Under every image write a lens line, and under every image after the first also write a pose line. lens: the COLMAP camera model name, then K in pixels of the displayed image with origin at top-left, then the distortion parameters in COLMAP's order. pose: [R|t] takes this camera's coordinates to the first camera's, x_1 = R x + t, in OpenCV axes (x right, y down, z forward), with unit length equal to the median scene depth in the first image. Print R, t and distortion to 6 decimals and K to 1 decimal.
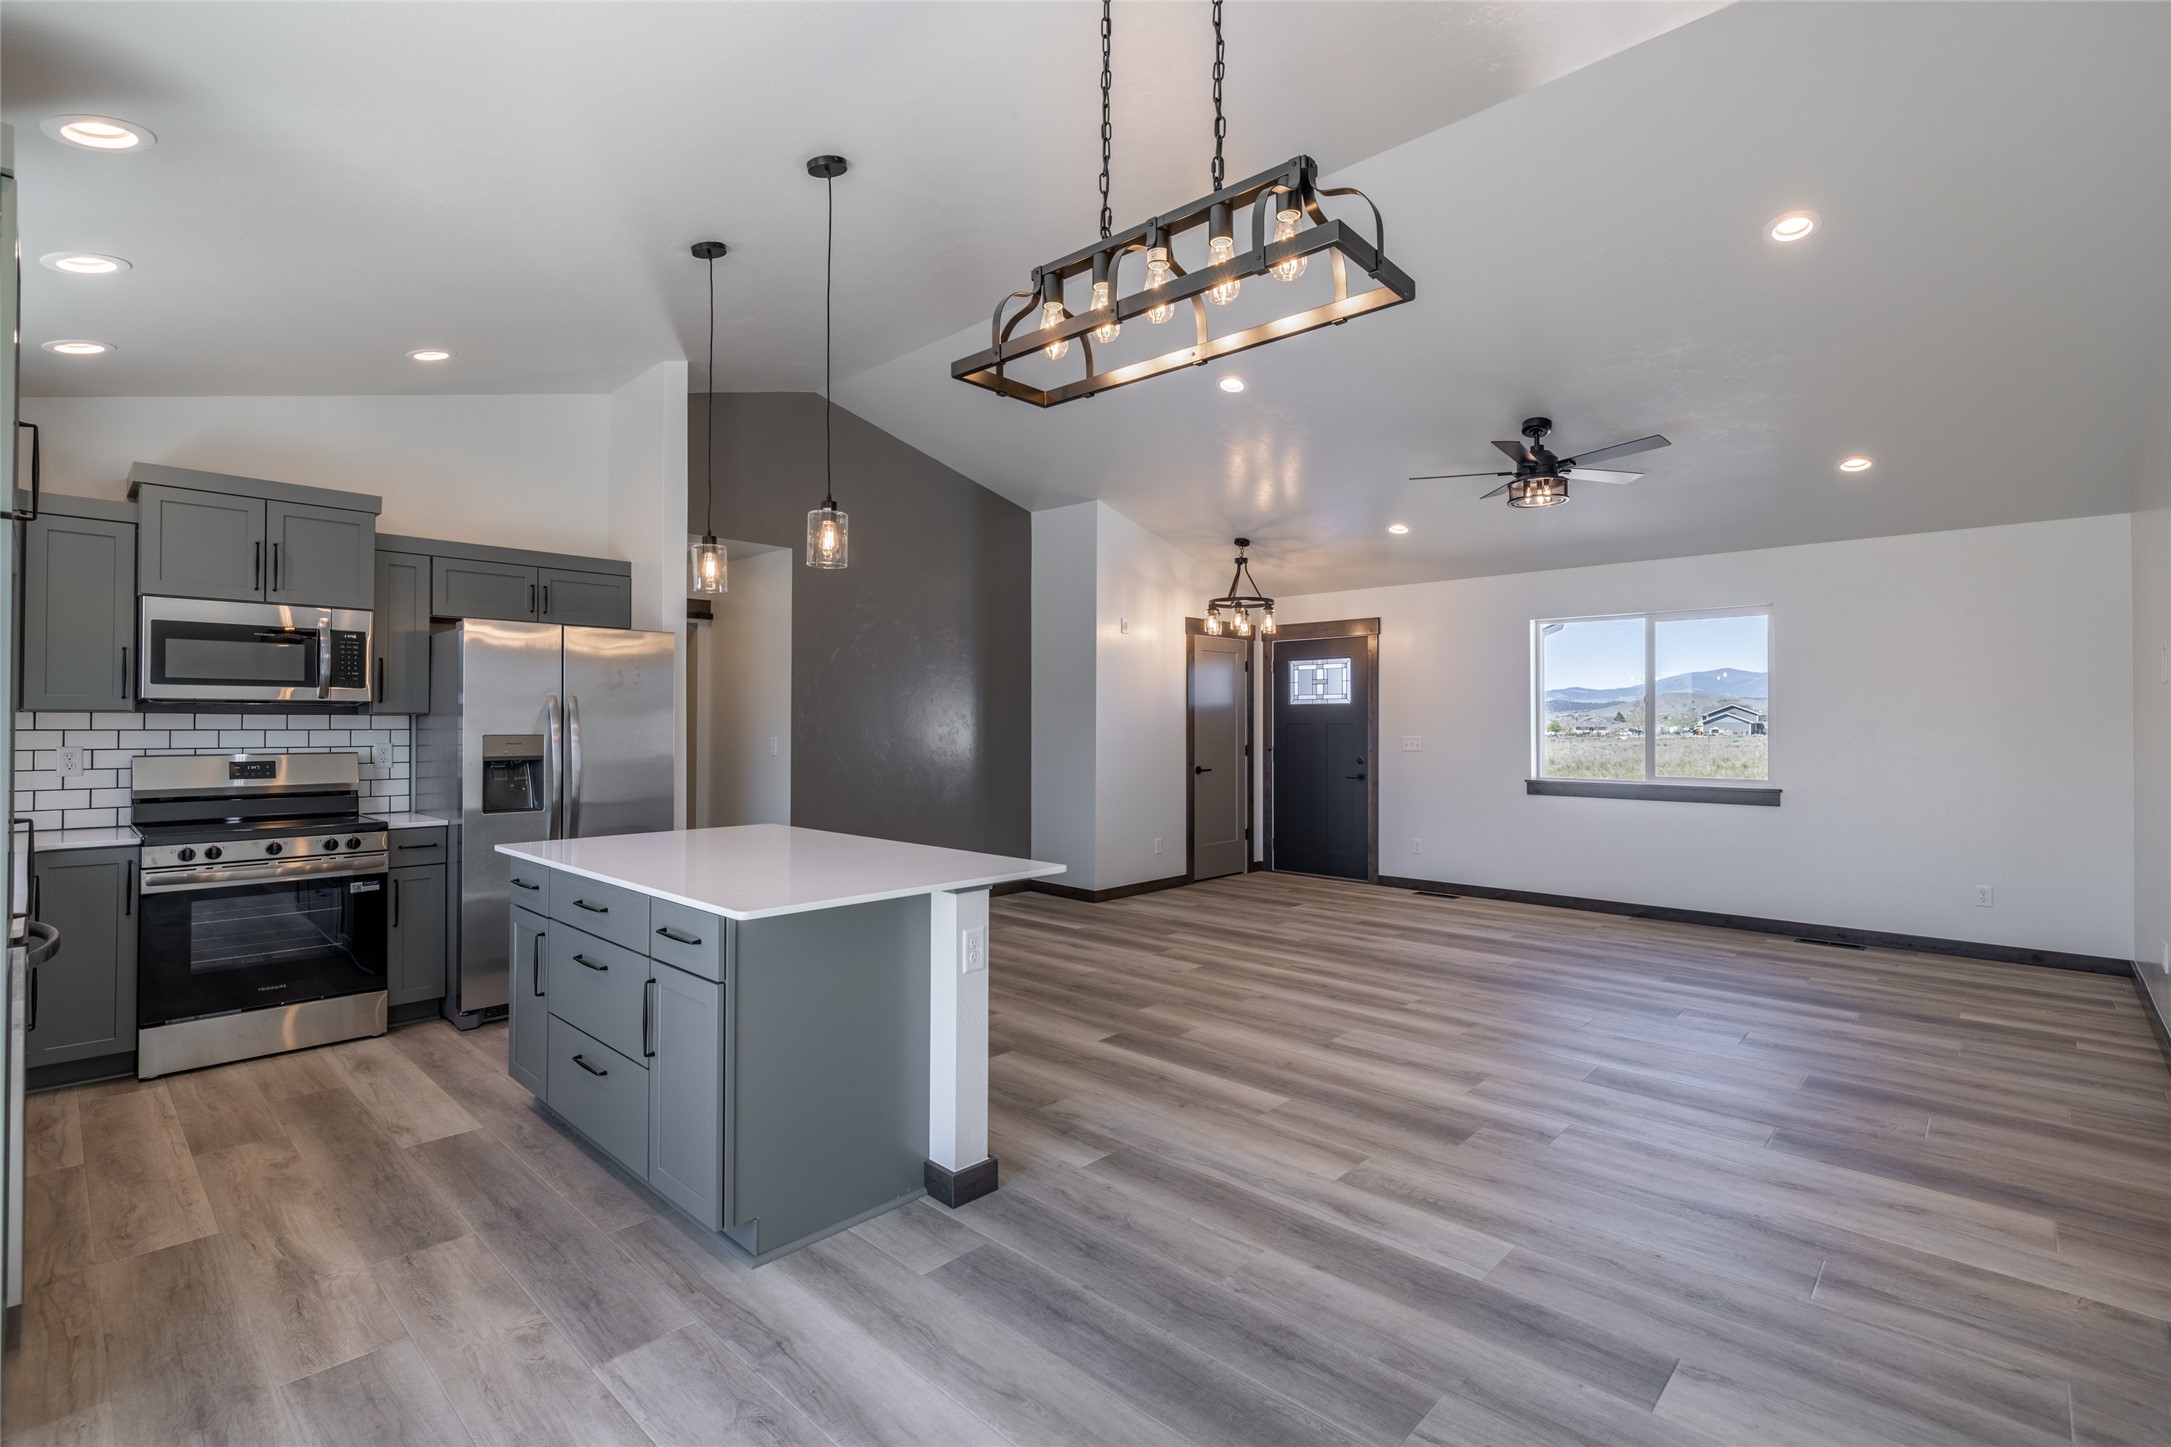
lens RADIAL K [[987.7, 0, 1083.0], [0, 987.7, 717.2], [0, 0, 1]] dist [-0.004675, 0.001274]
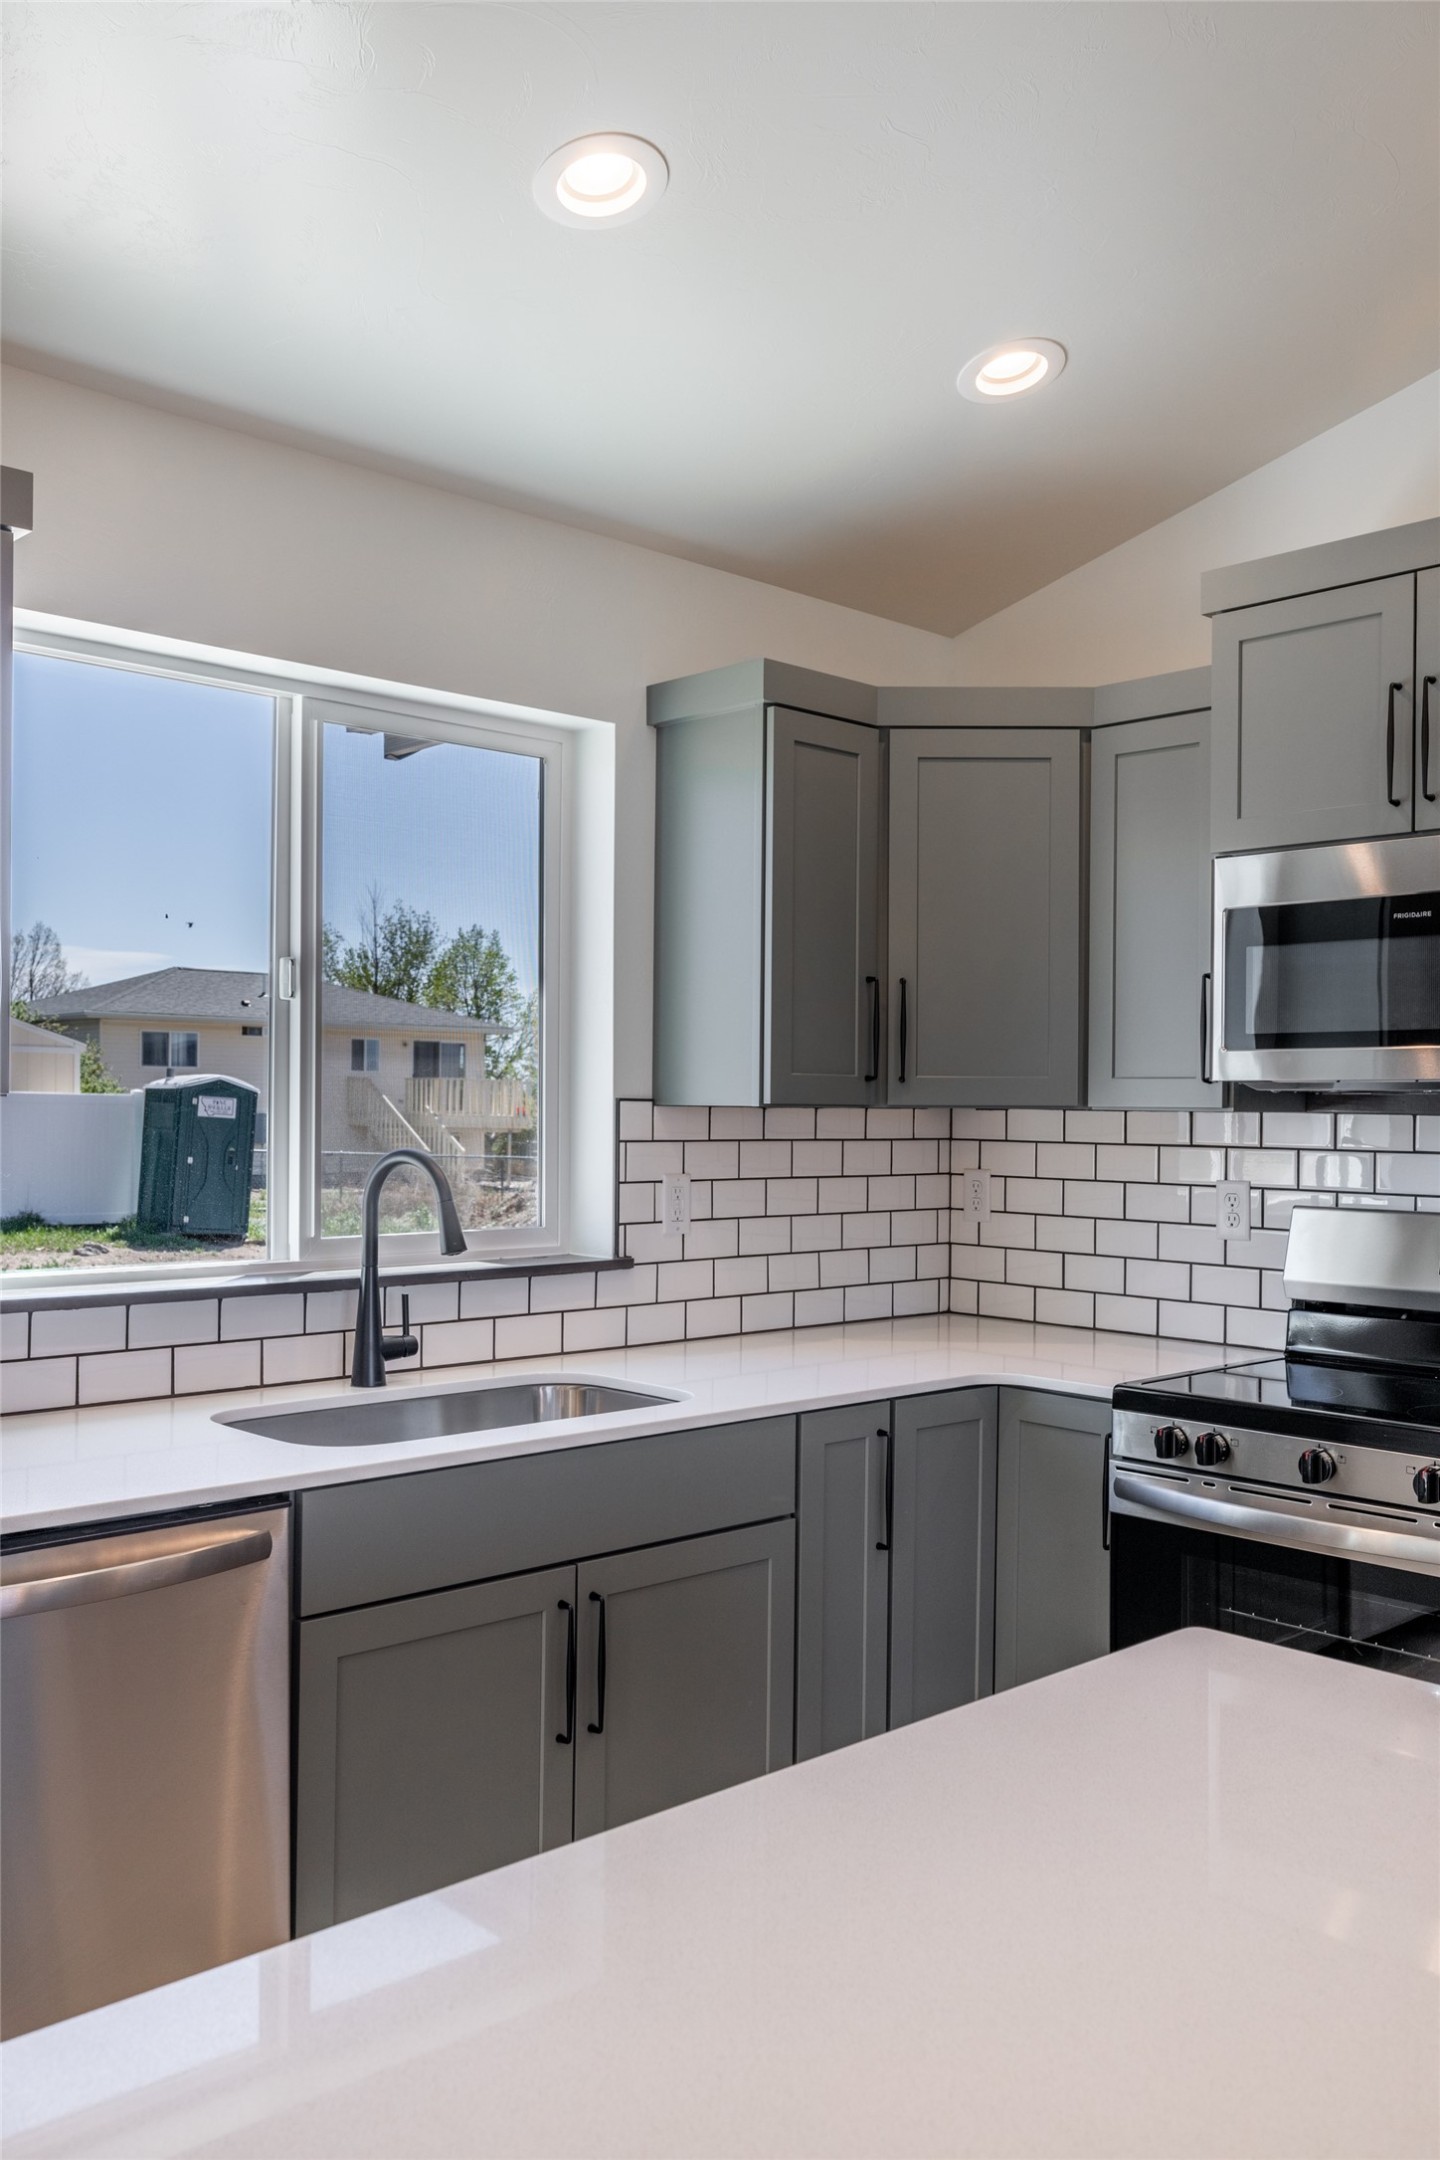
lens RADIAL K [[1835.9, 0, 729.1], [0, 1835.9, 1094.8], [0, 0, 1]] dist [0.004545, 0.007876]
pose [[-0.045400, -0.008039, -0.998937, -0.076367], [-0.000722, 0.999968, -0.008014, -0.005086], [0.998969, 0.000358, -0.045405, 0.706946]]
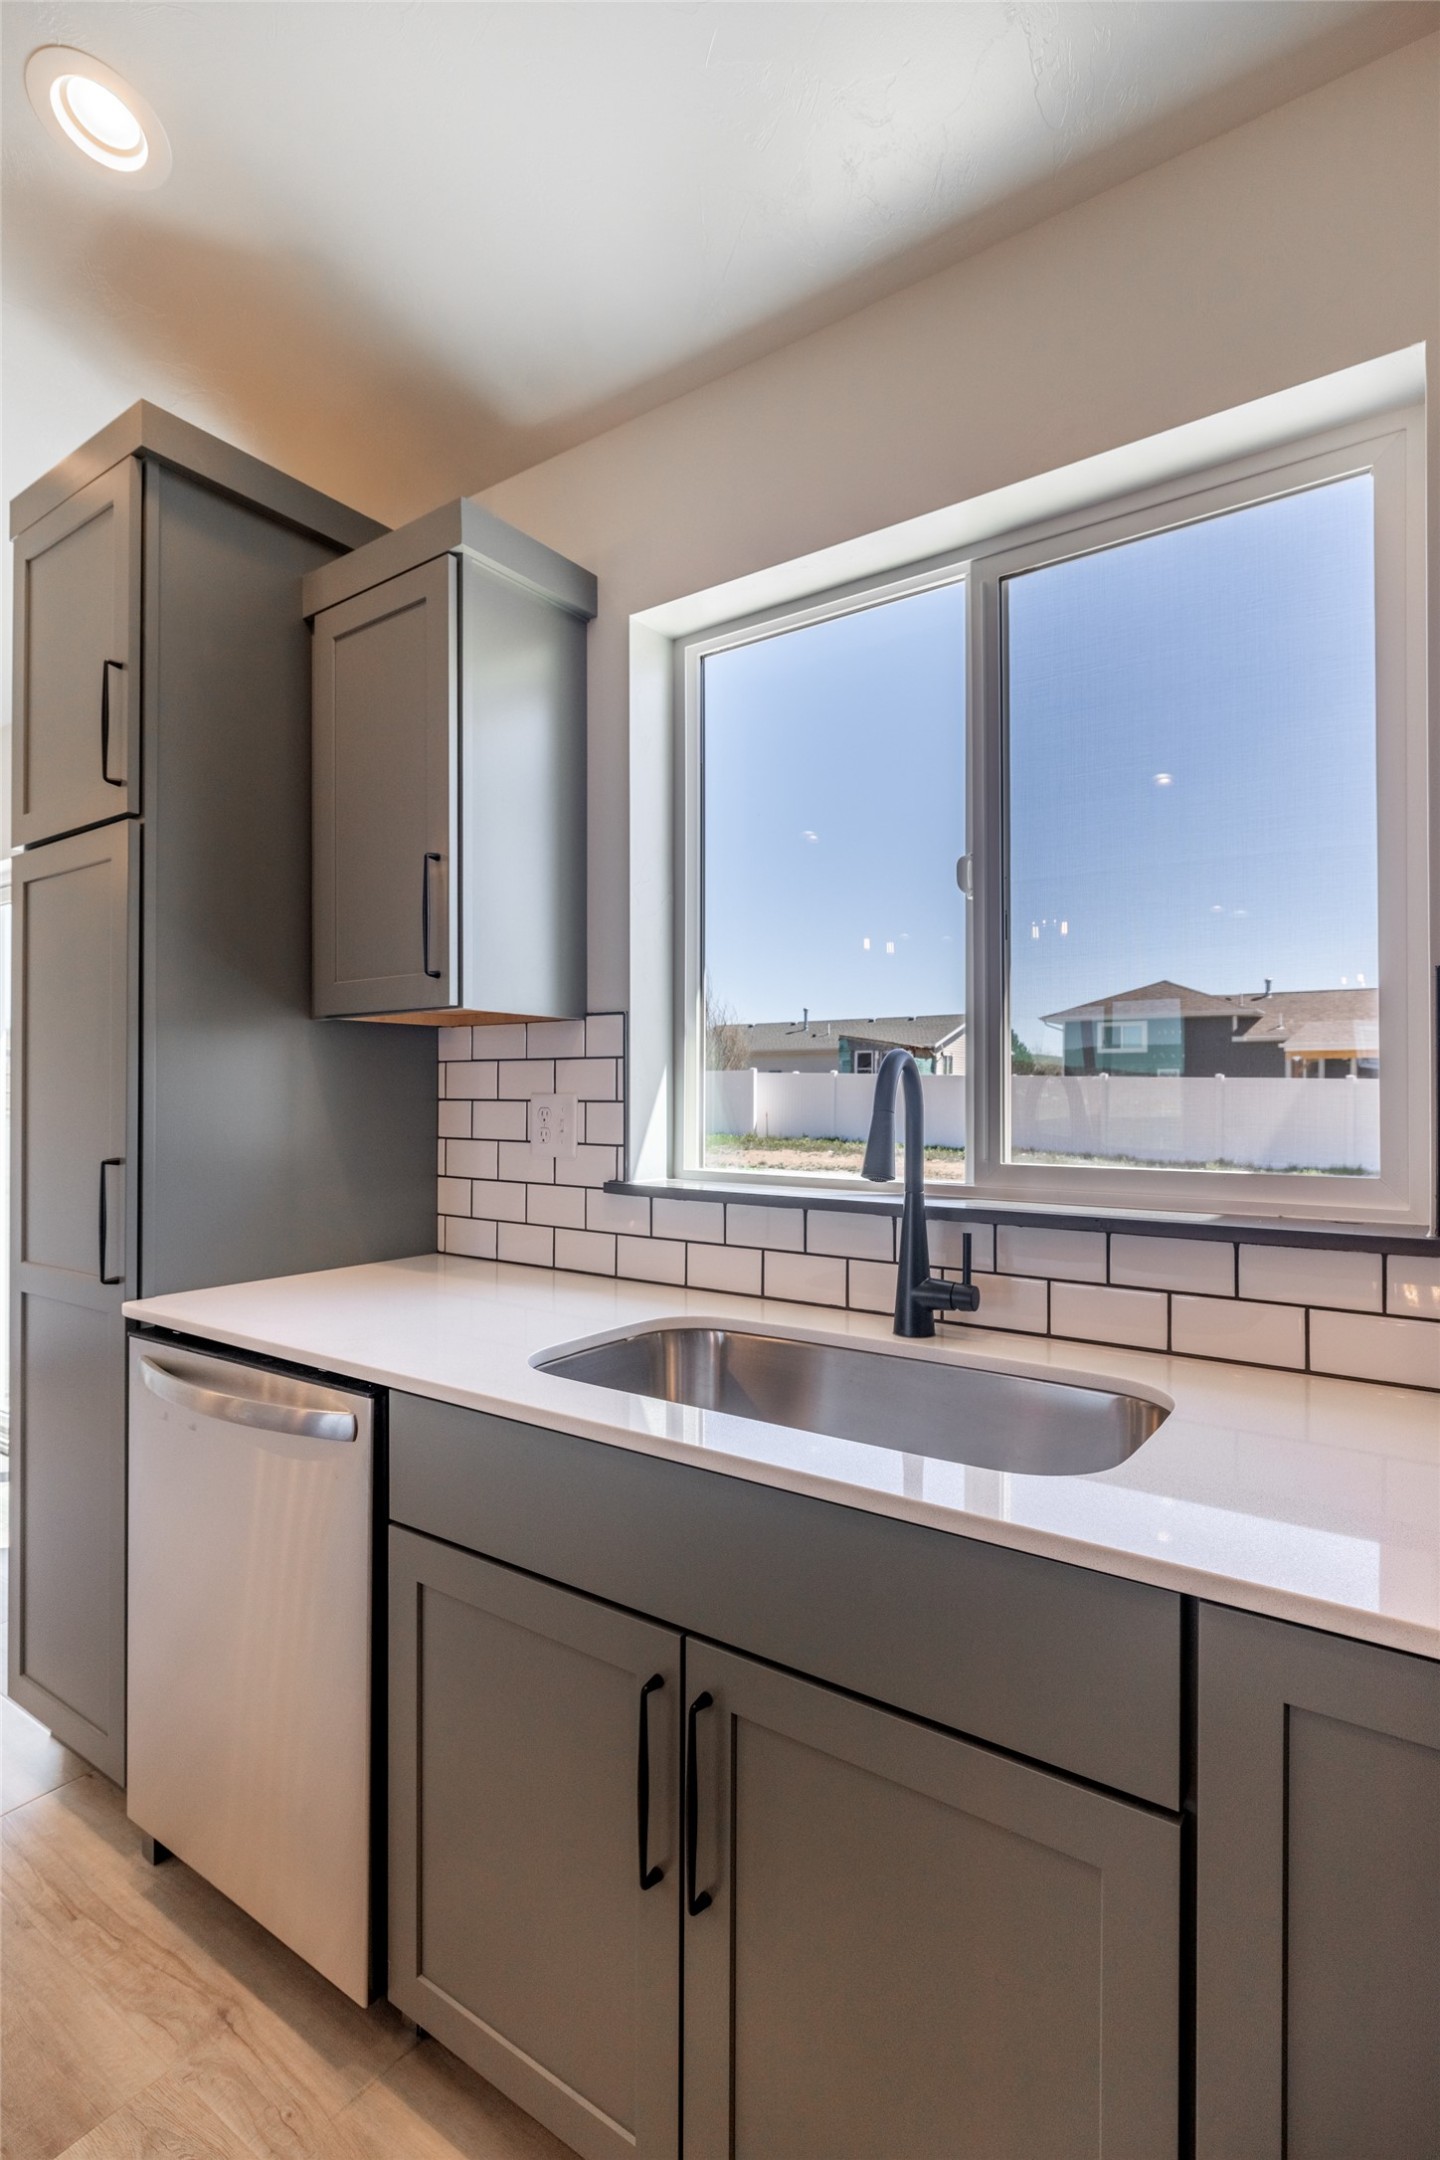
lens RADIAL K [[1030.7, 0, 719.0], [0, 1030.7, 1092.8], [0, 0, 1]] dist [0.016881, 0.000031]
pose [[-0.989635, -0.001920, -0.143590, -0.655800], [-0.000332, 0.999939, -0.011079, 0.025859], [0.143603, -0.010917, -0.989575, 0.861366]]
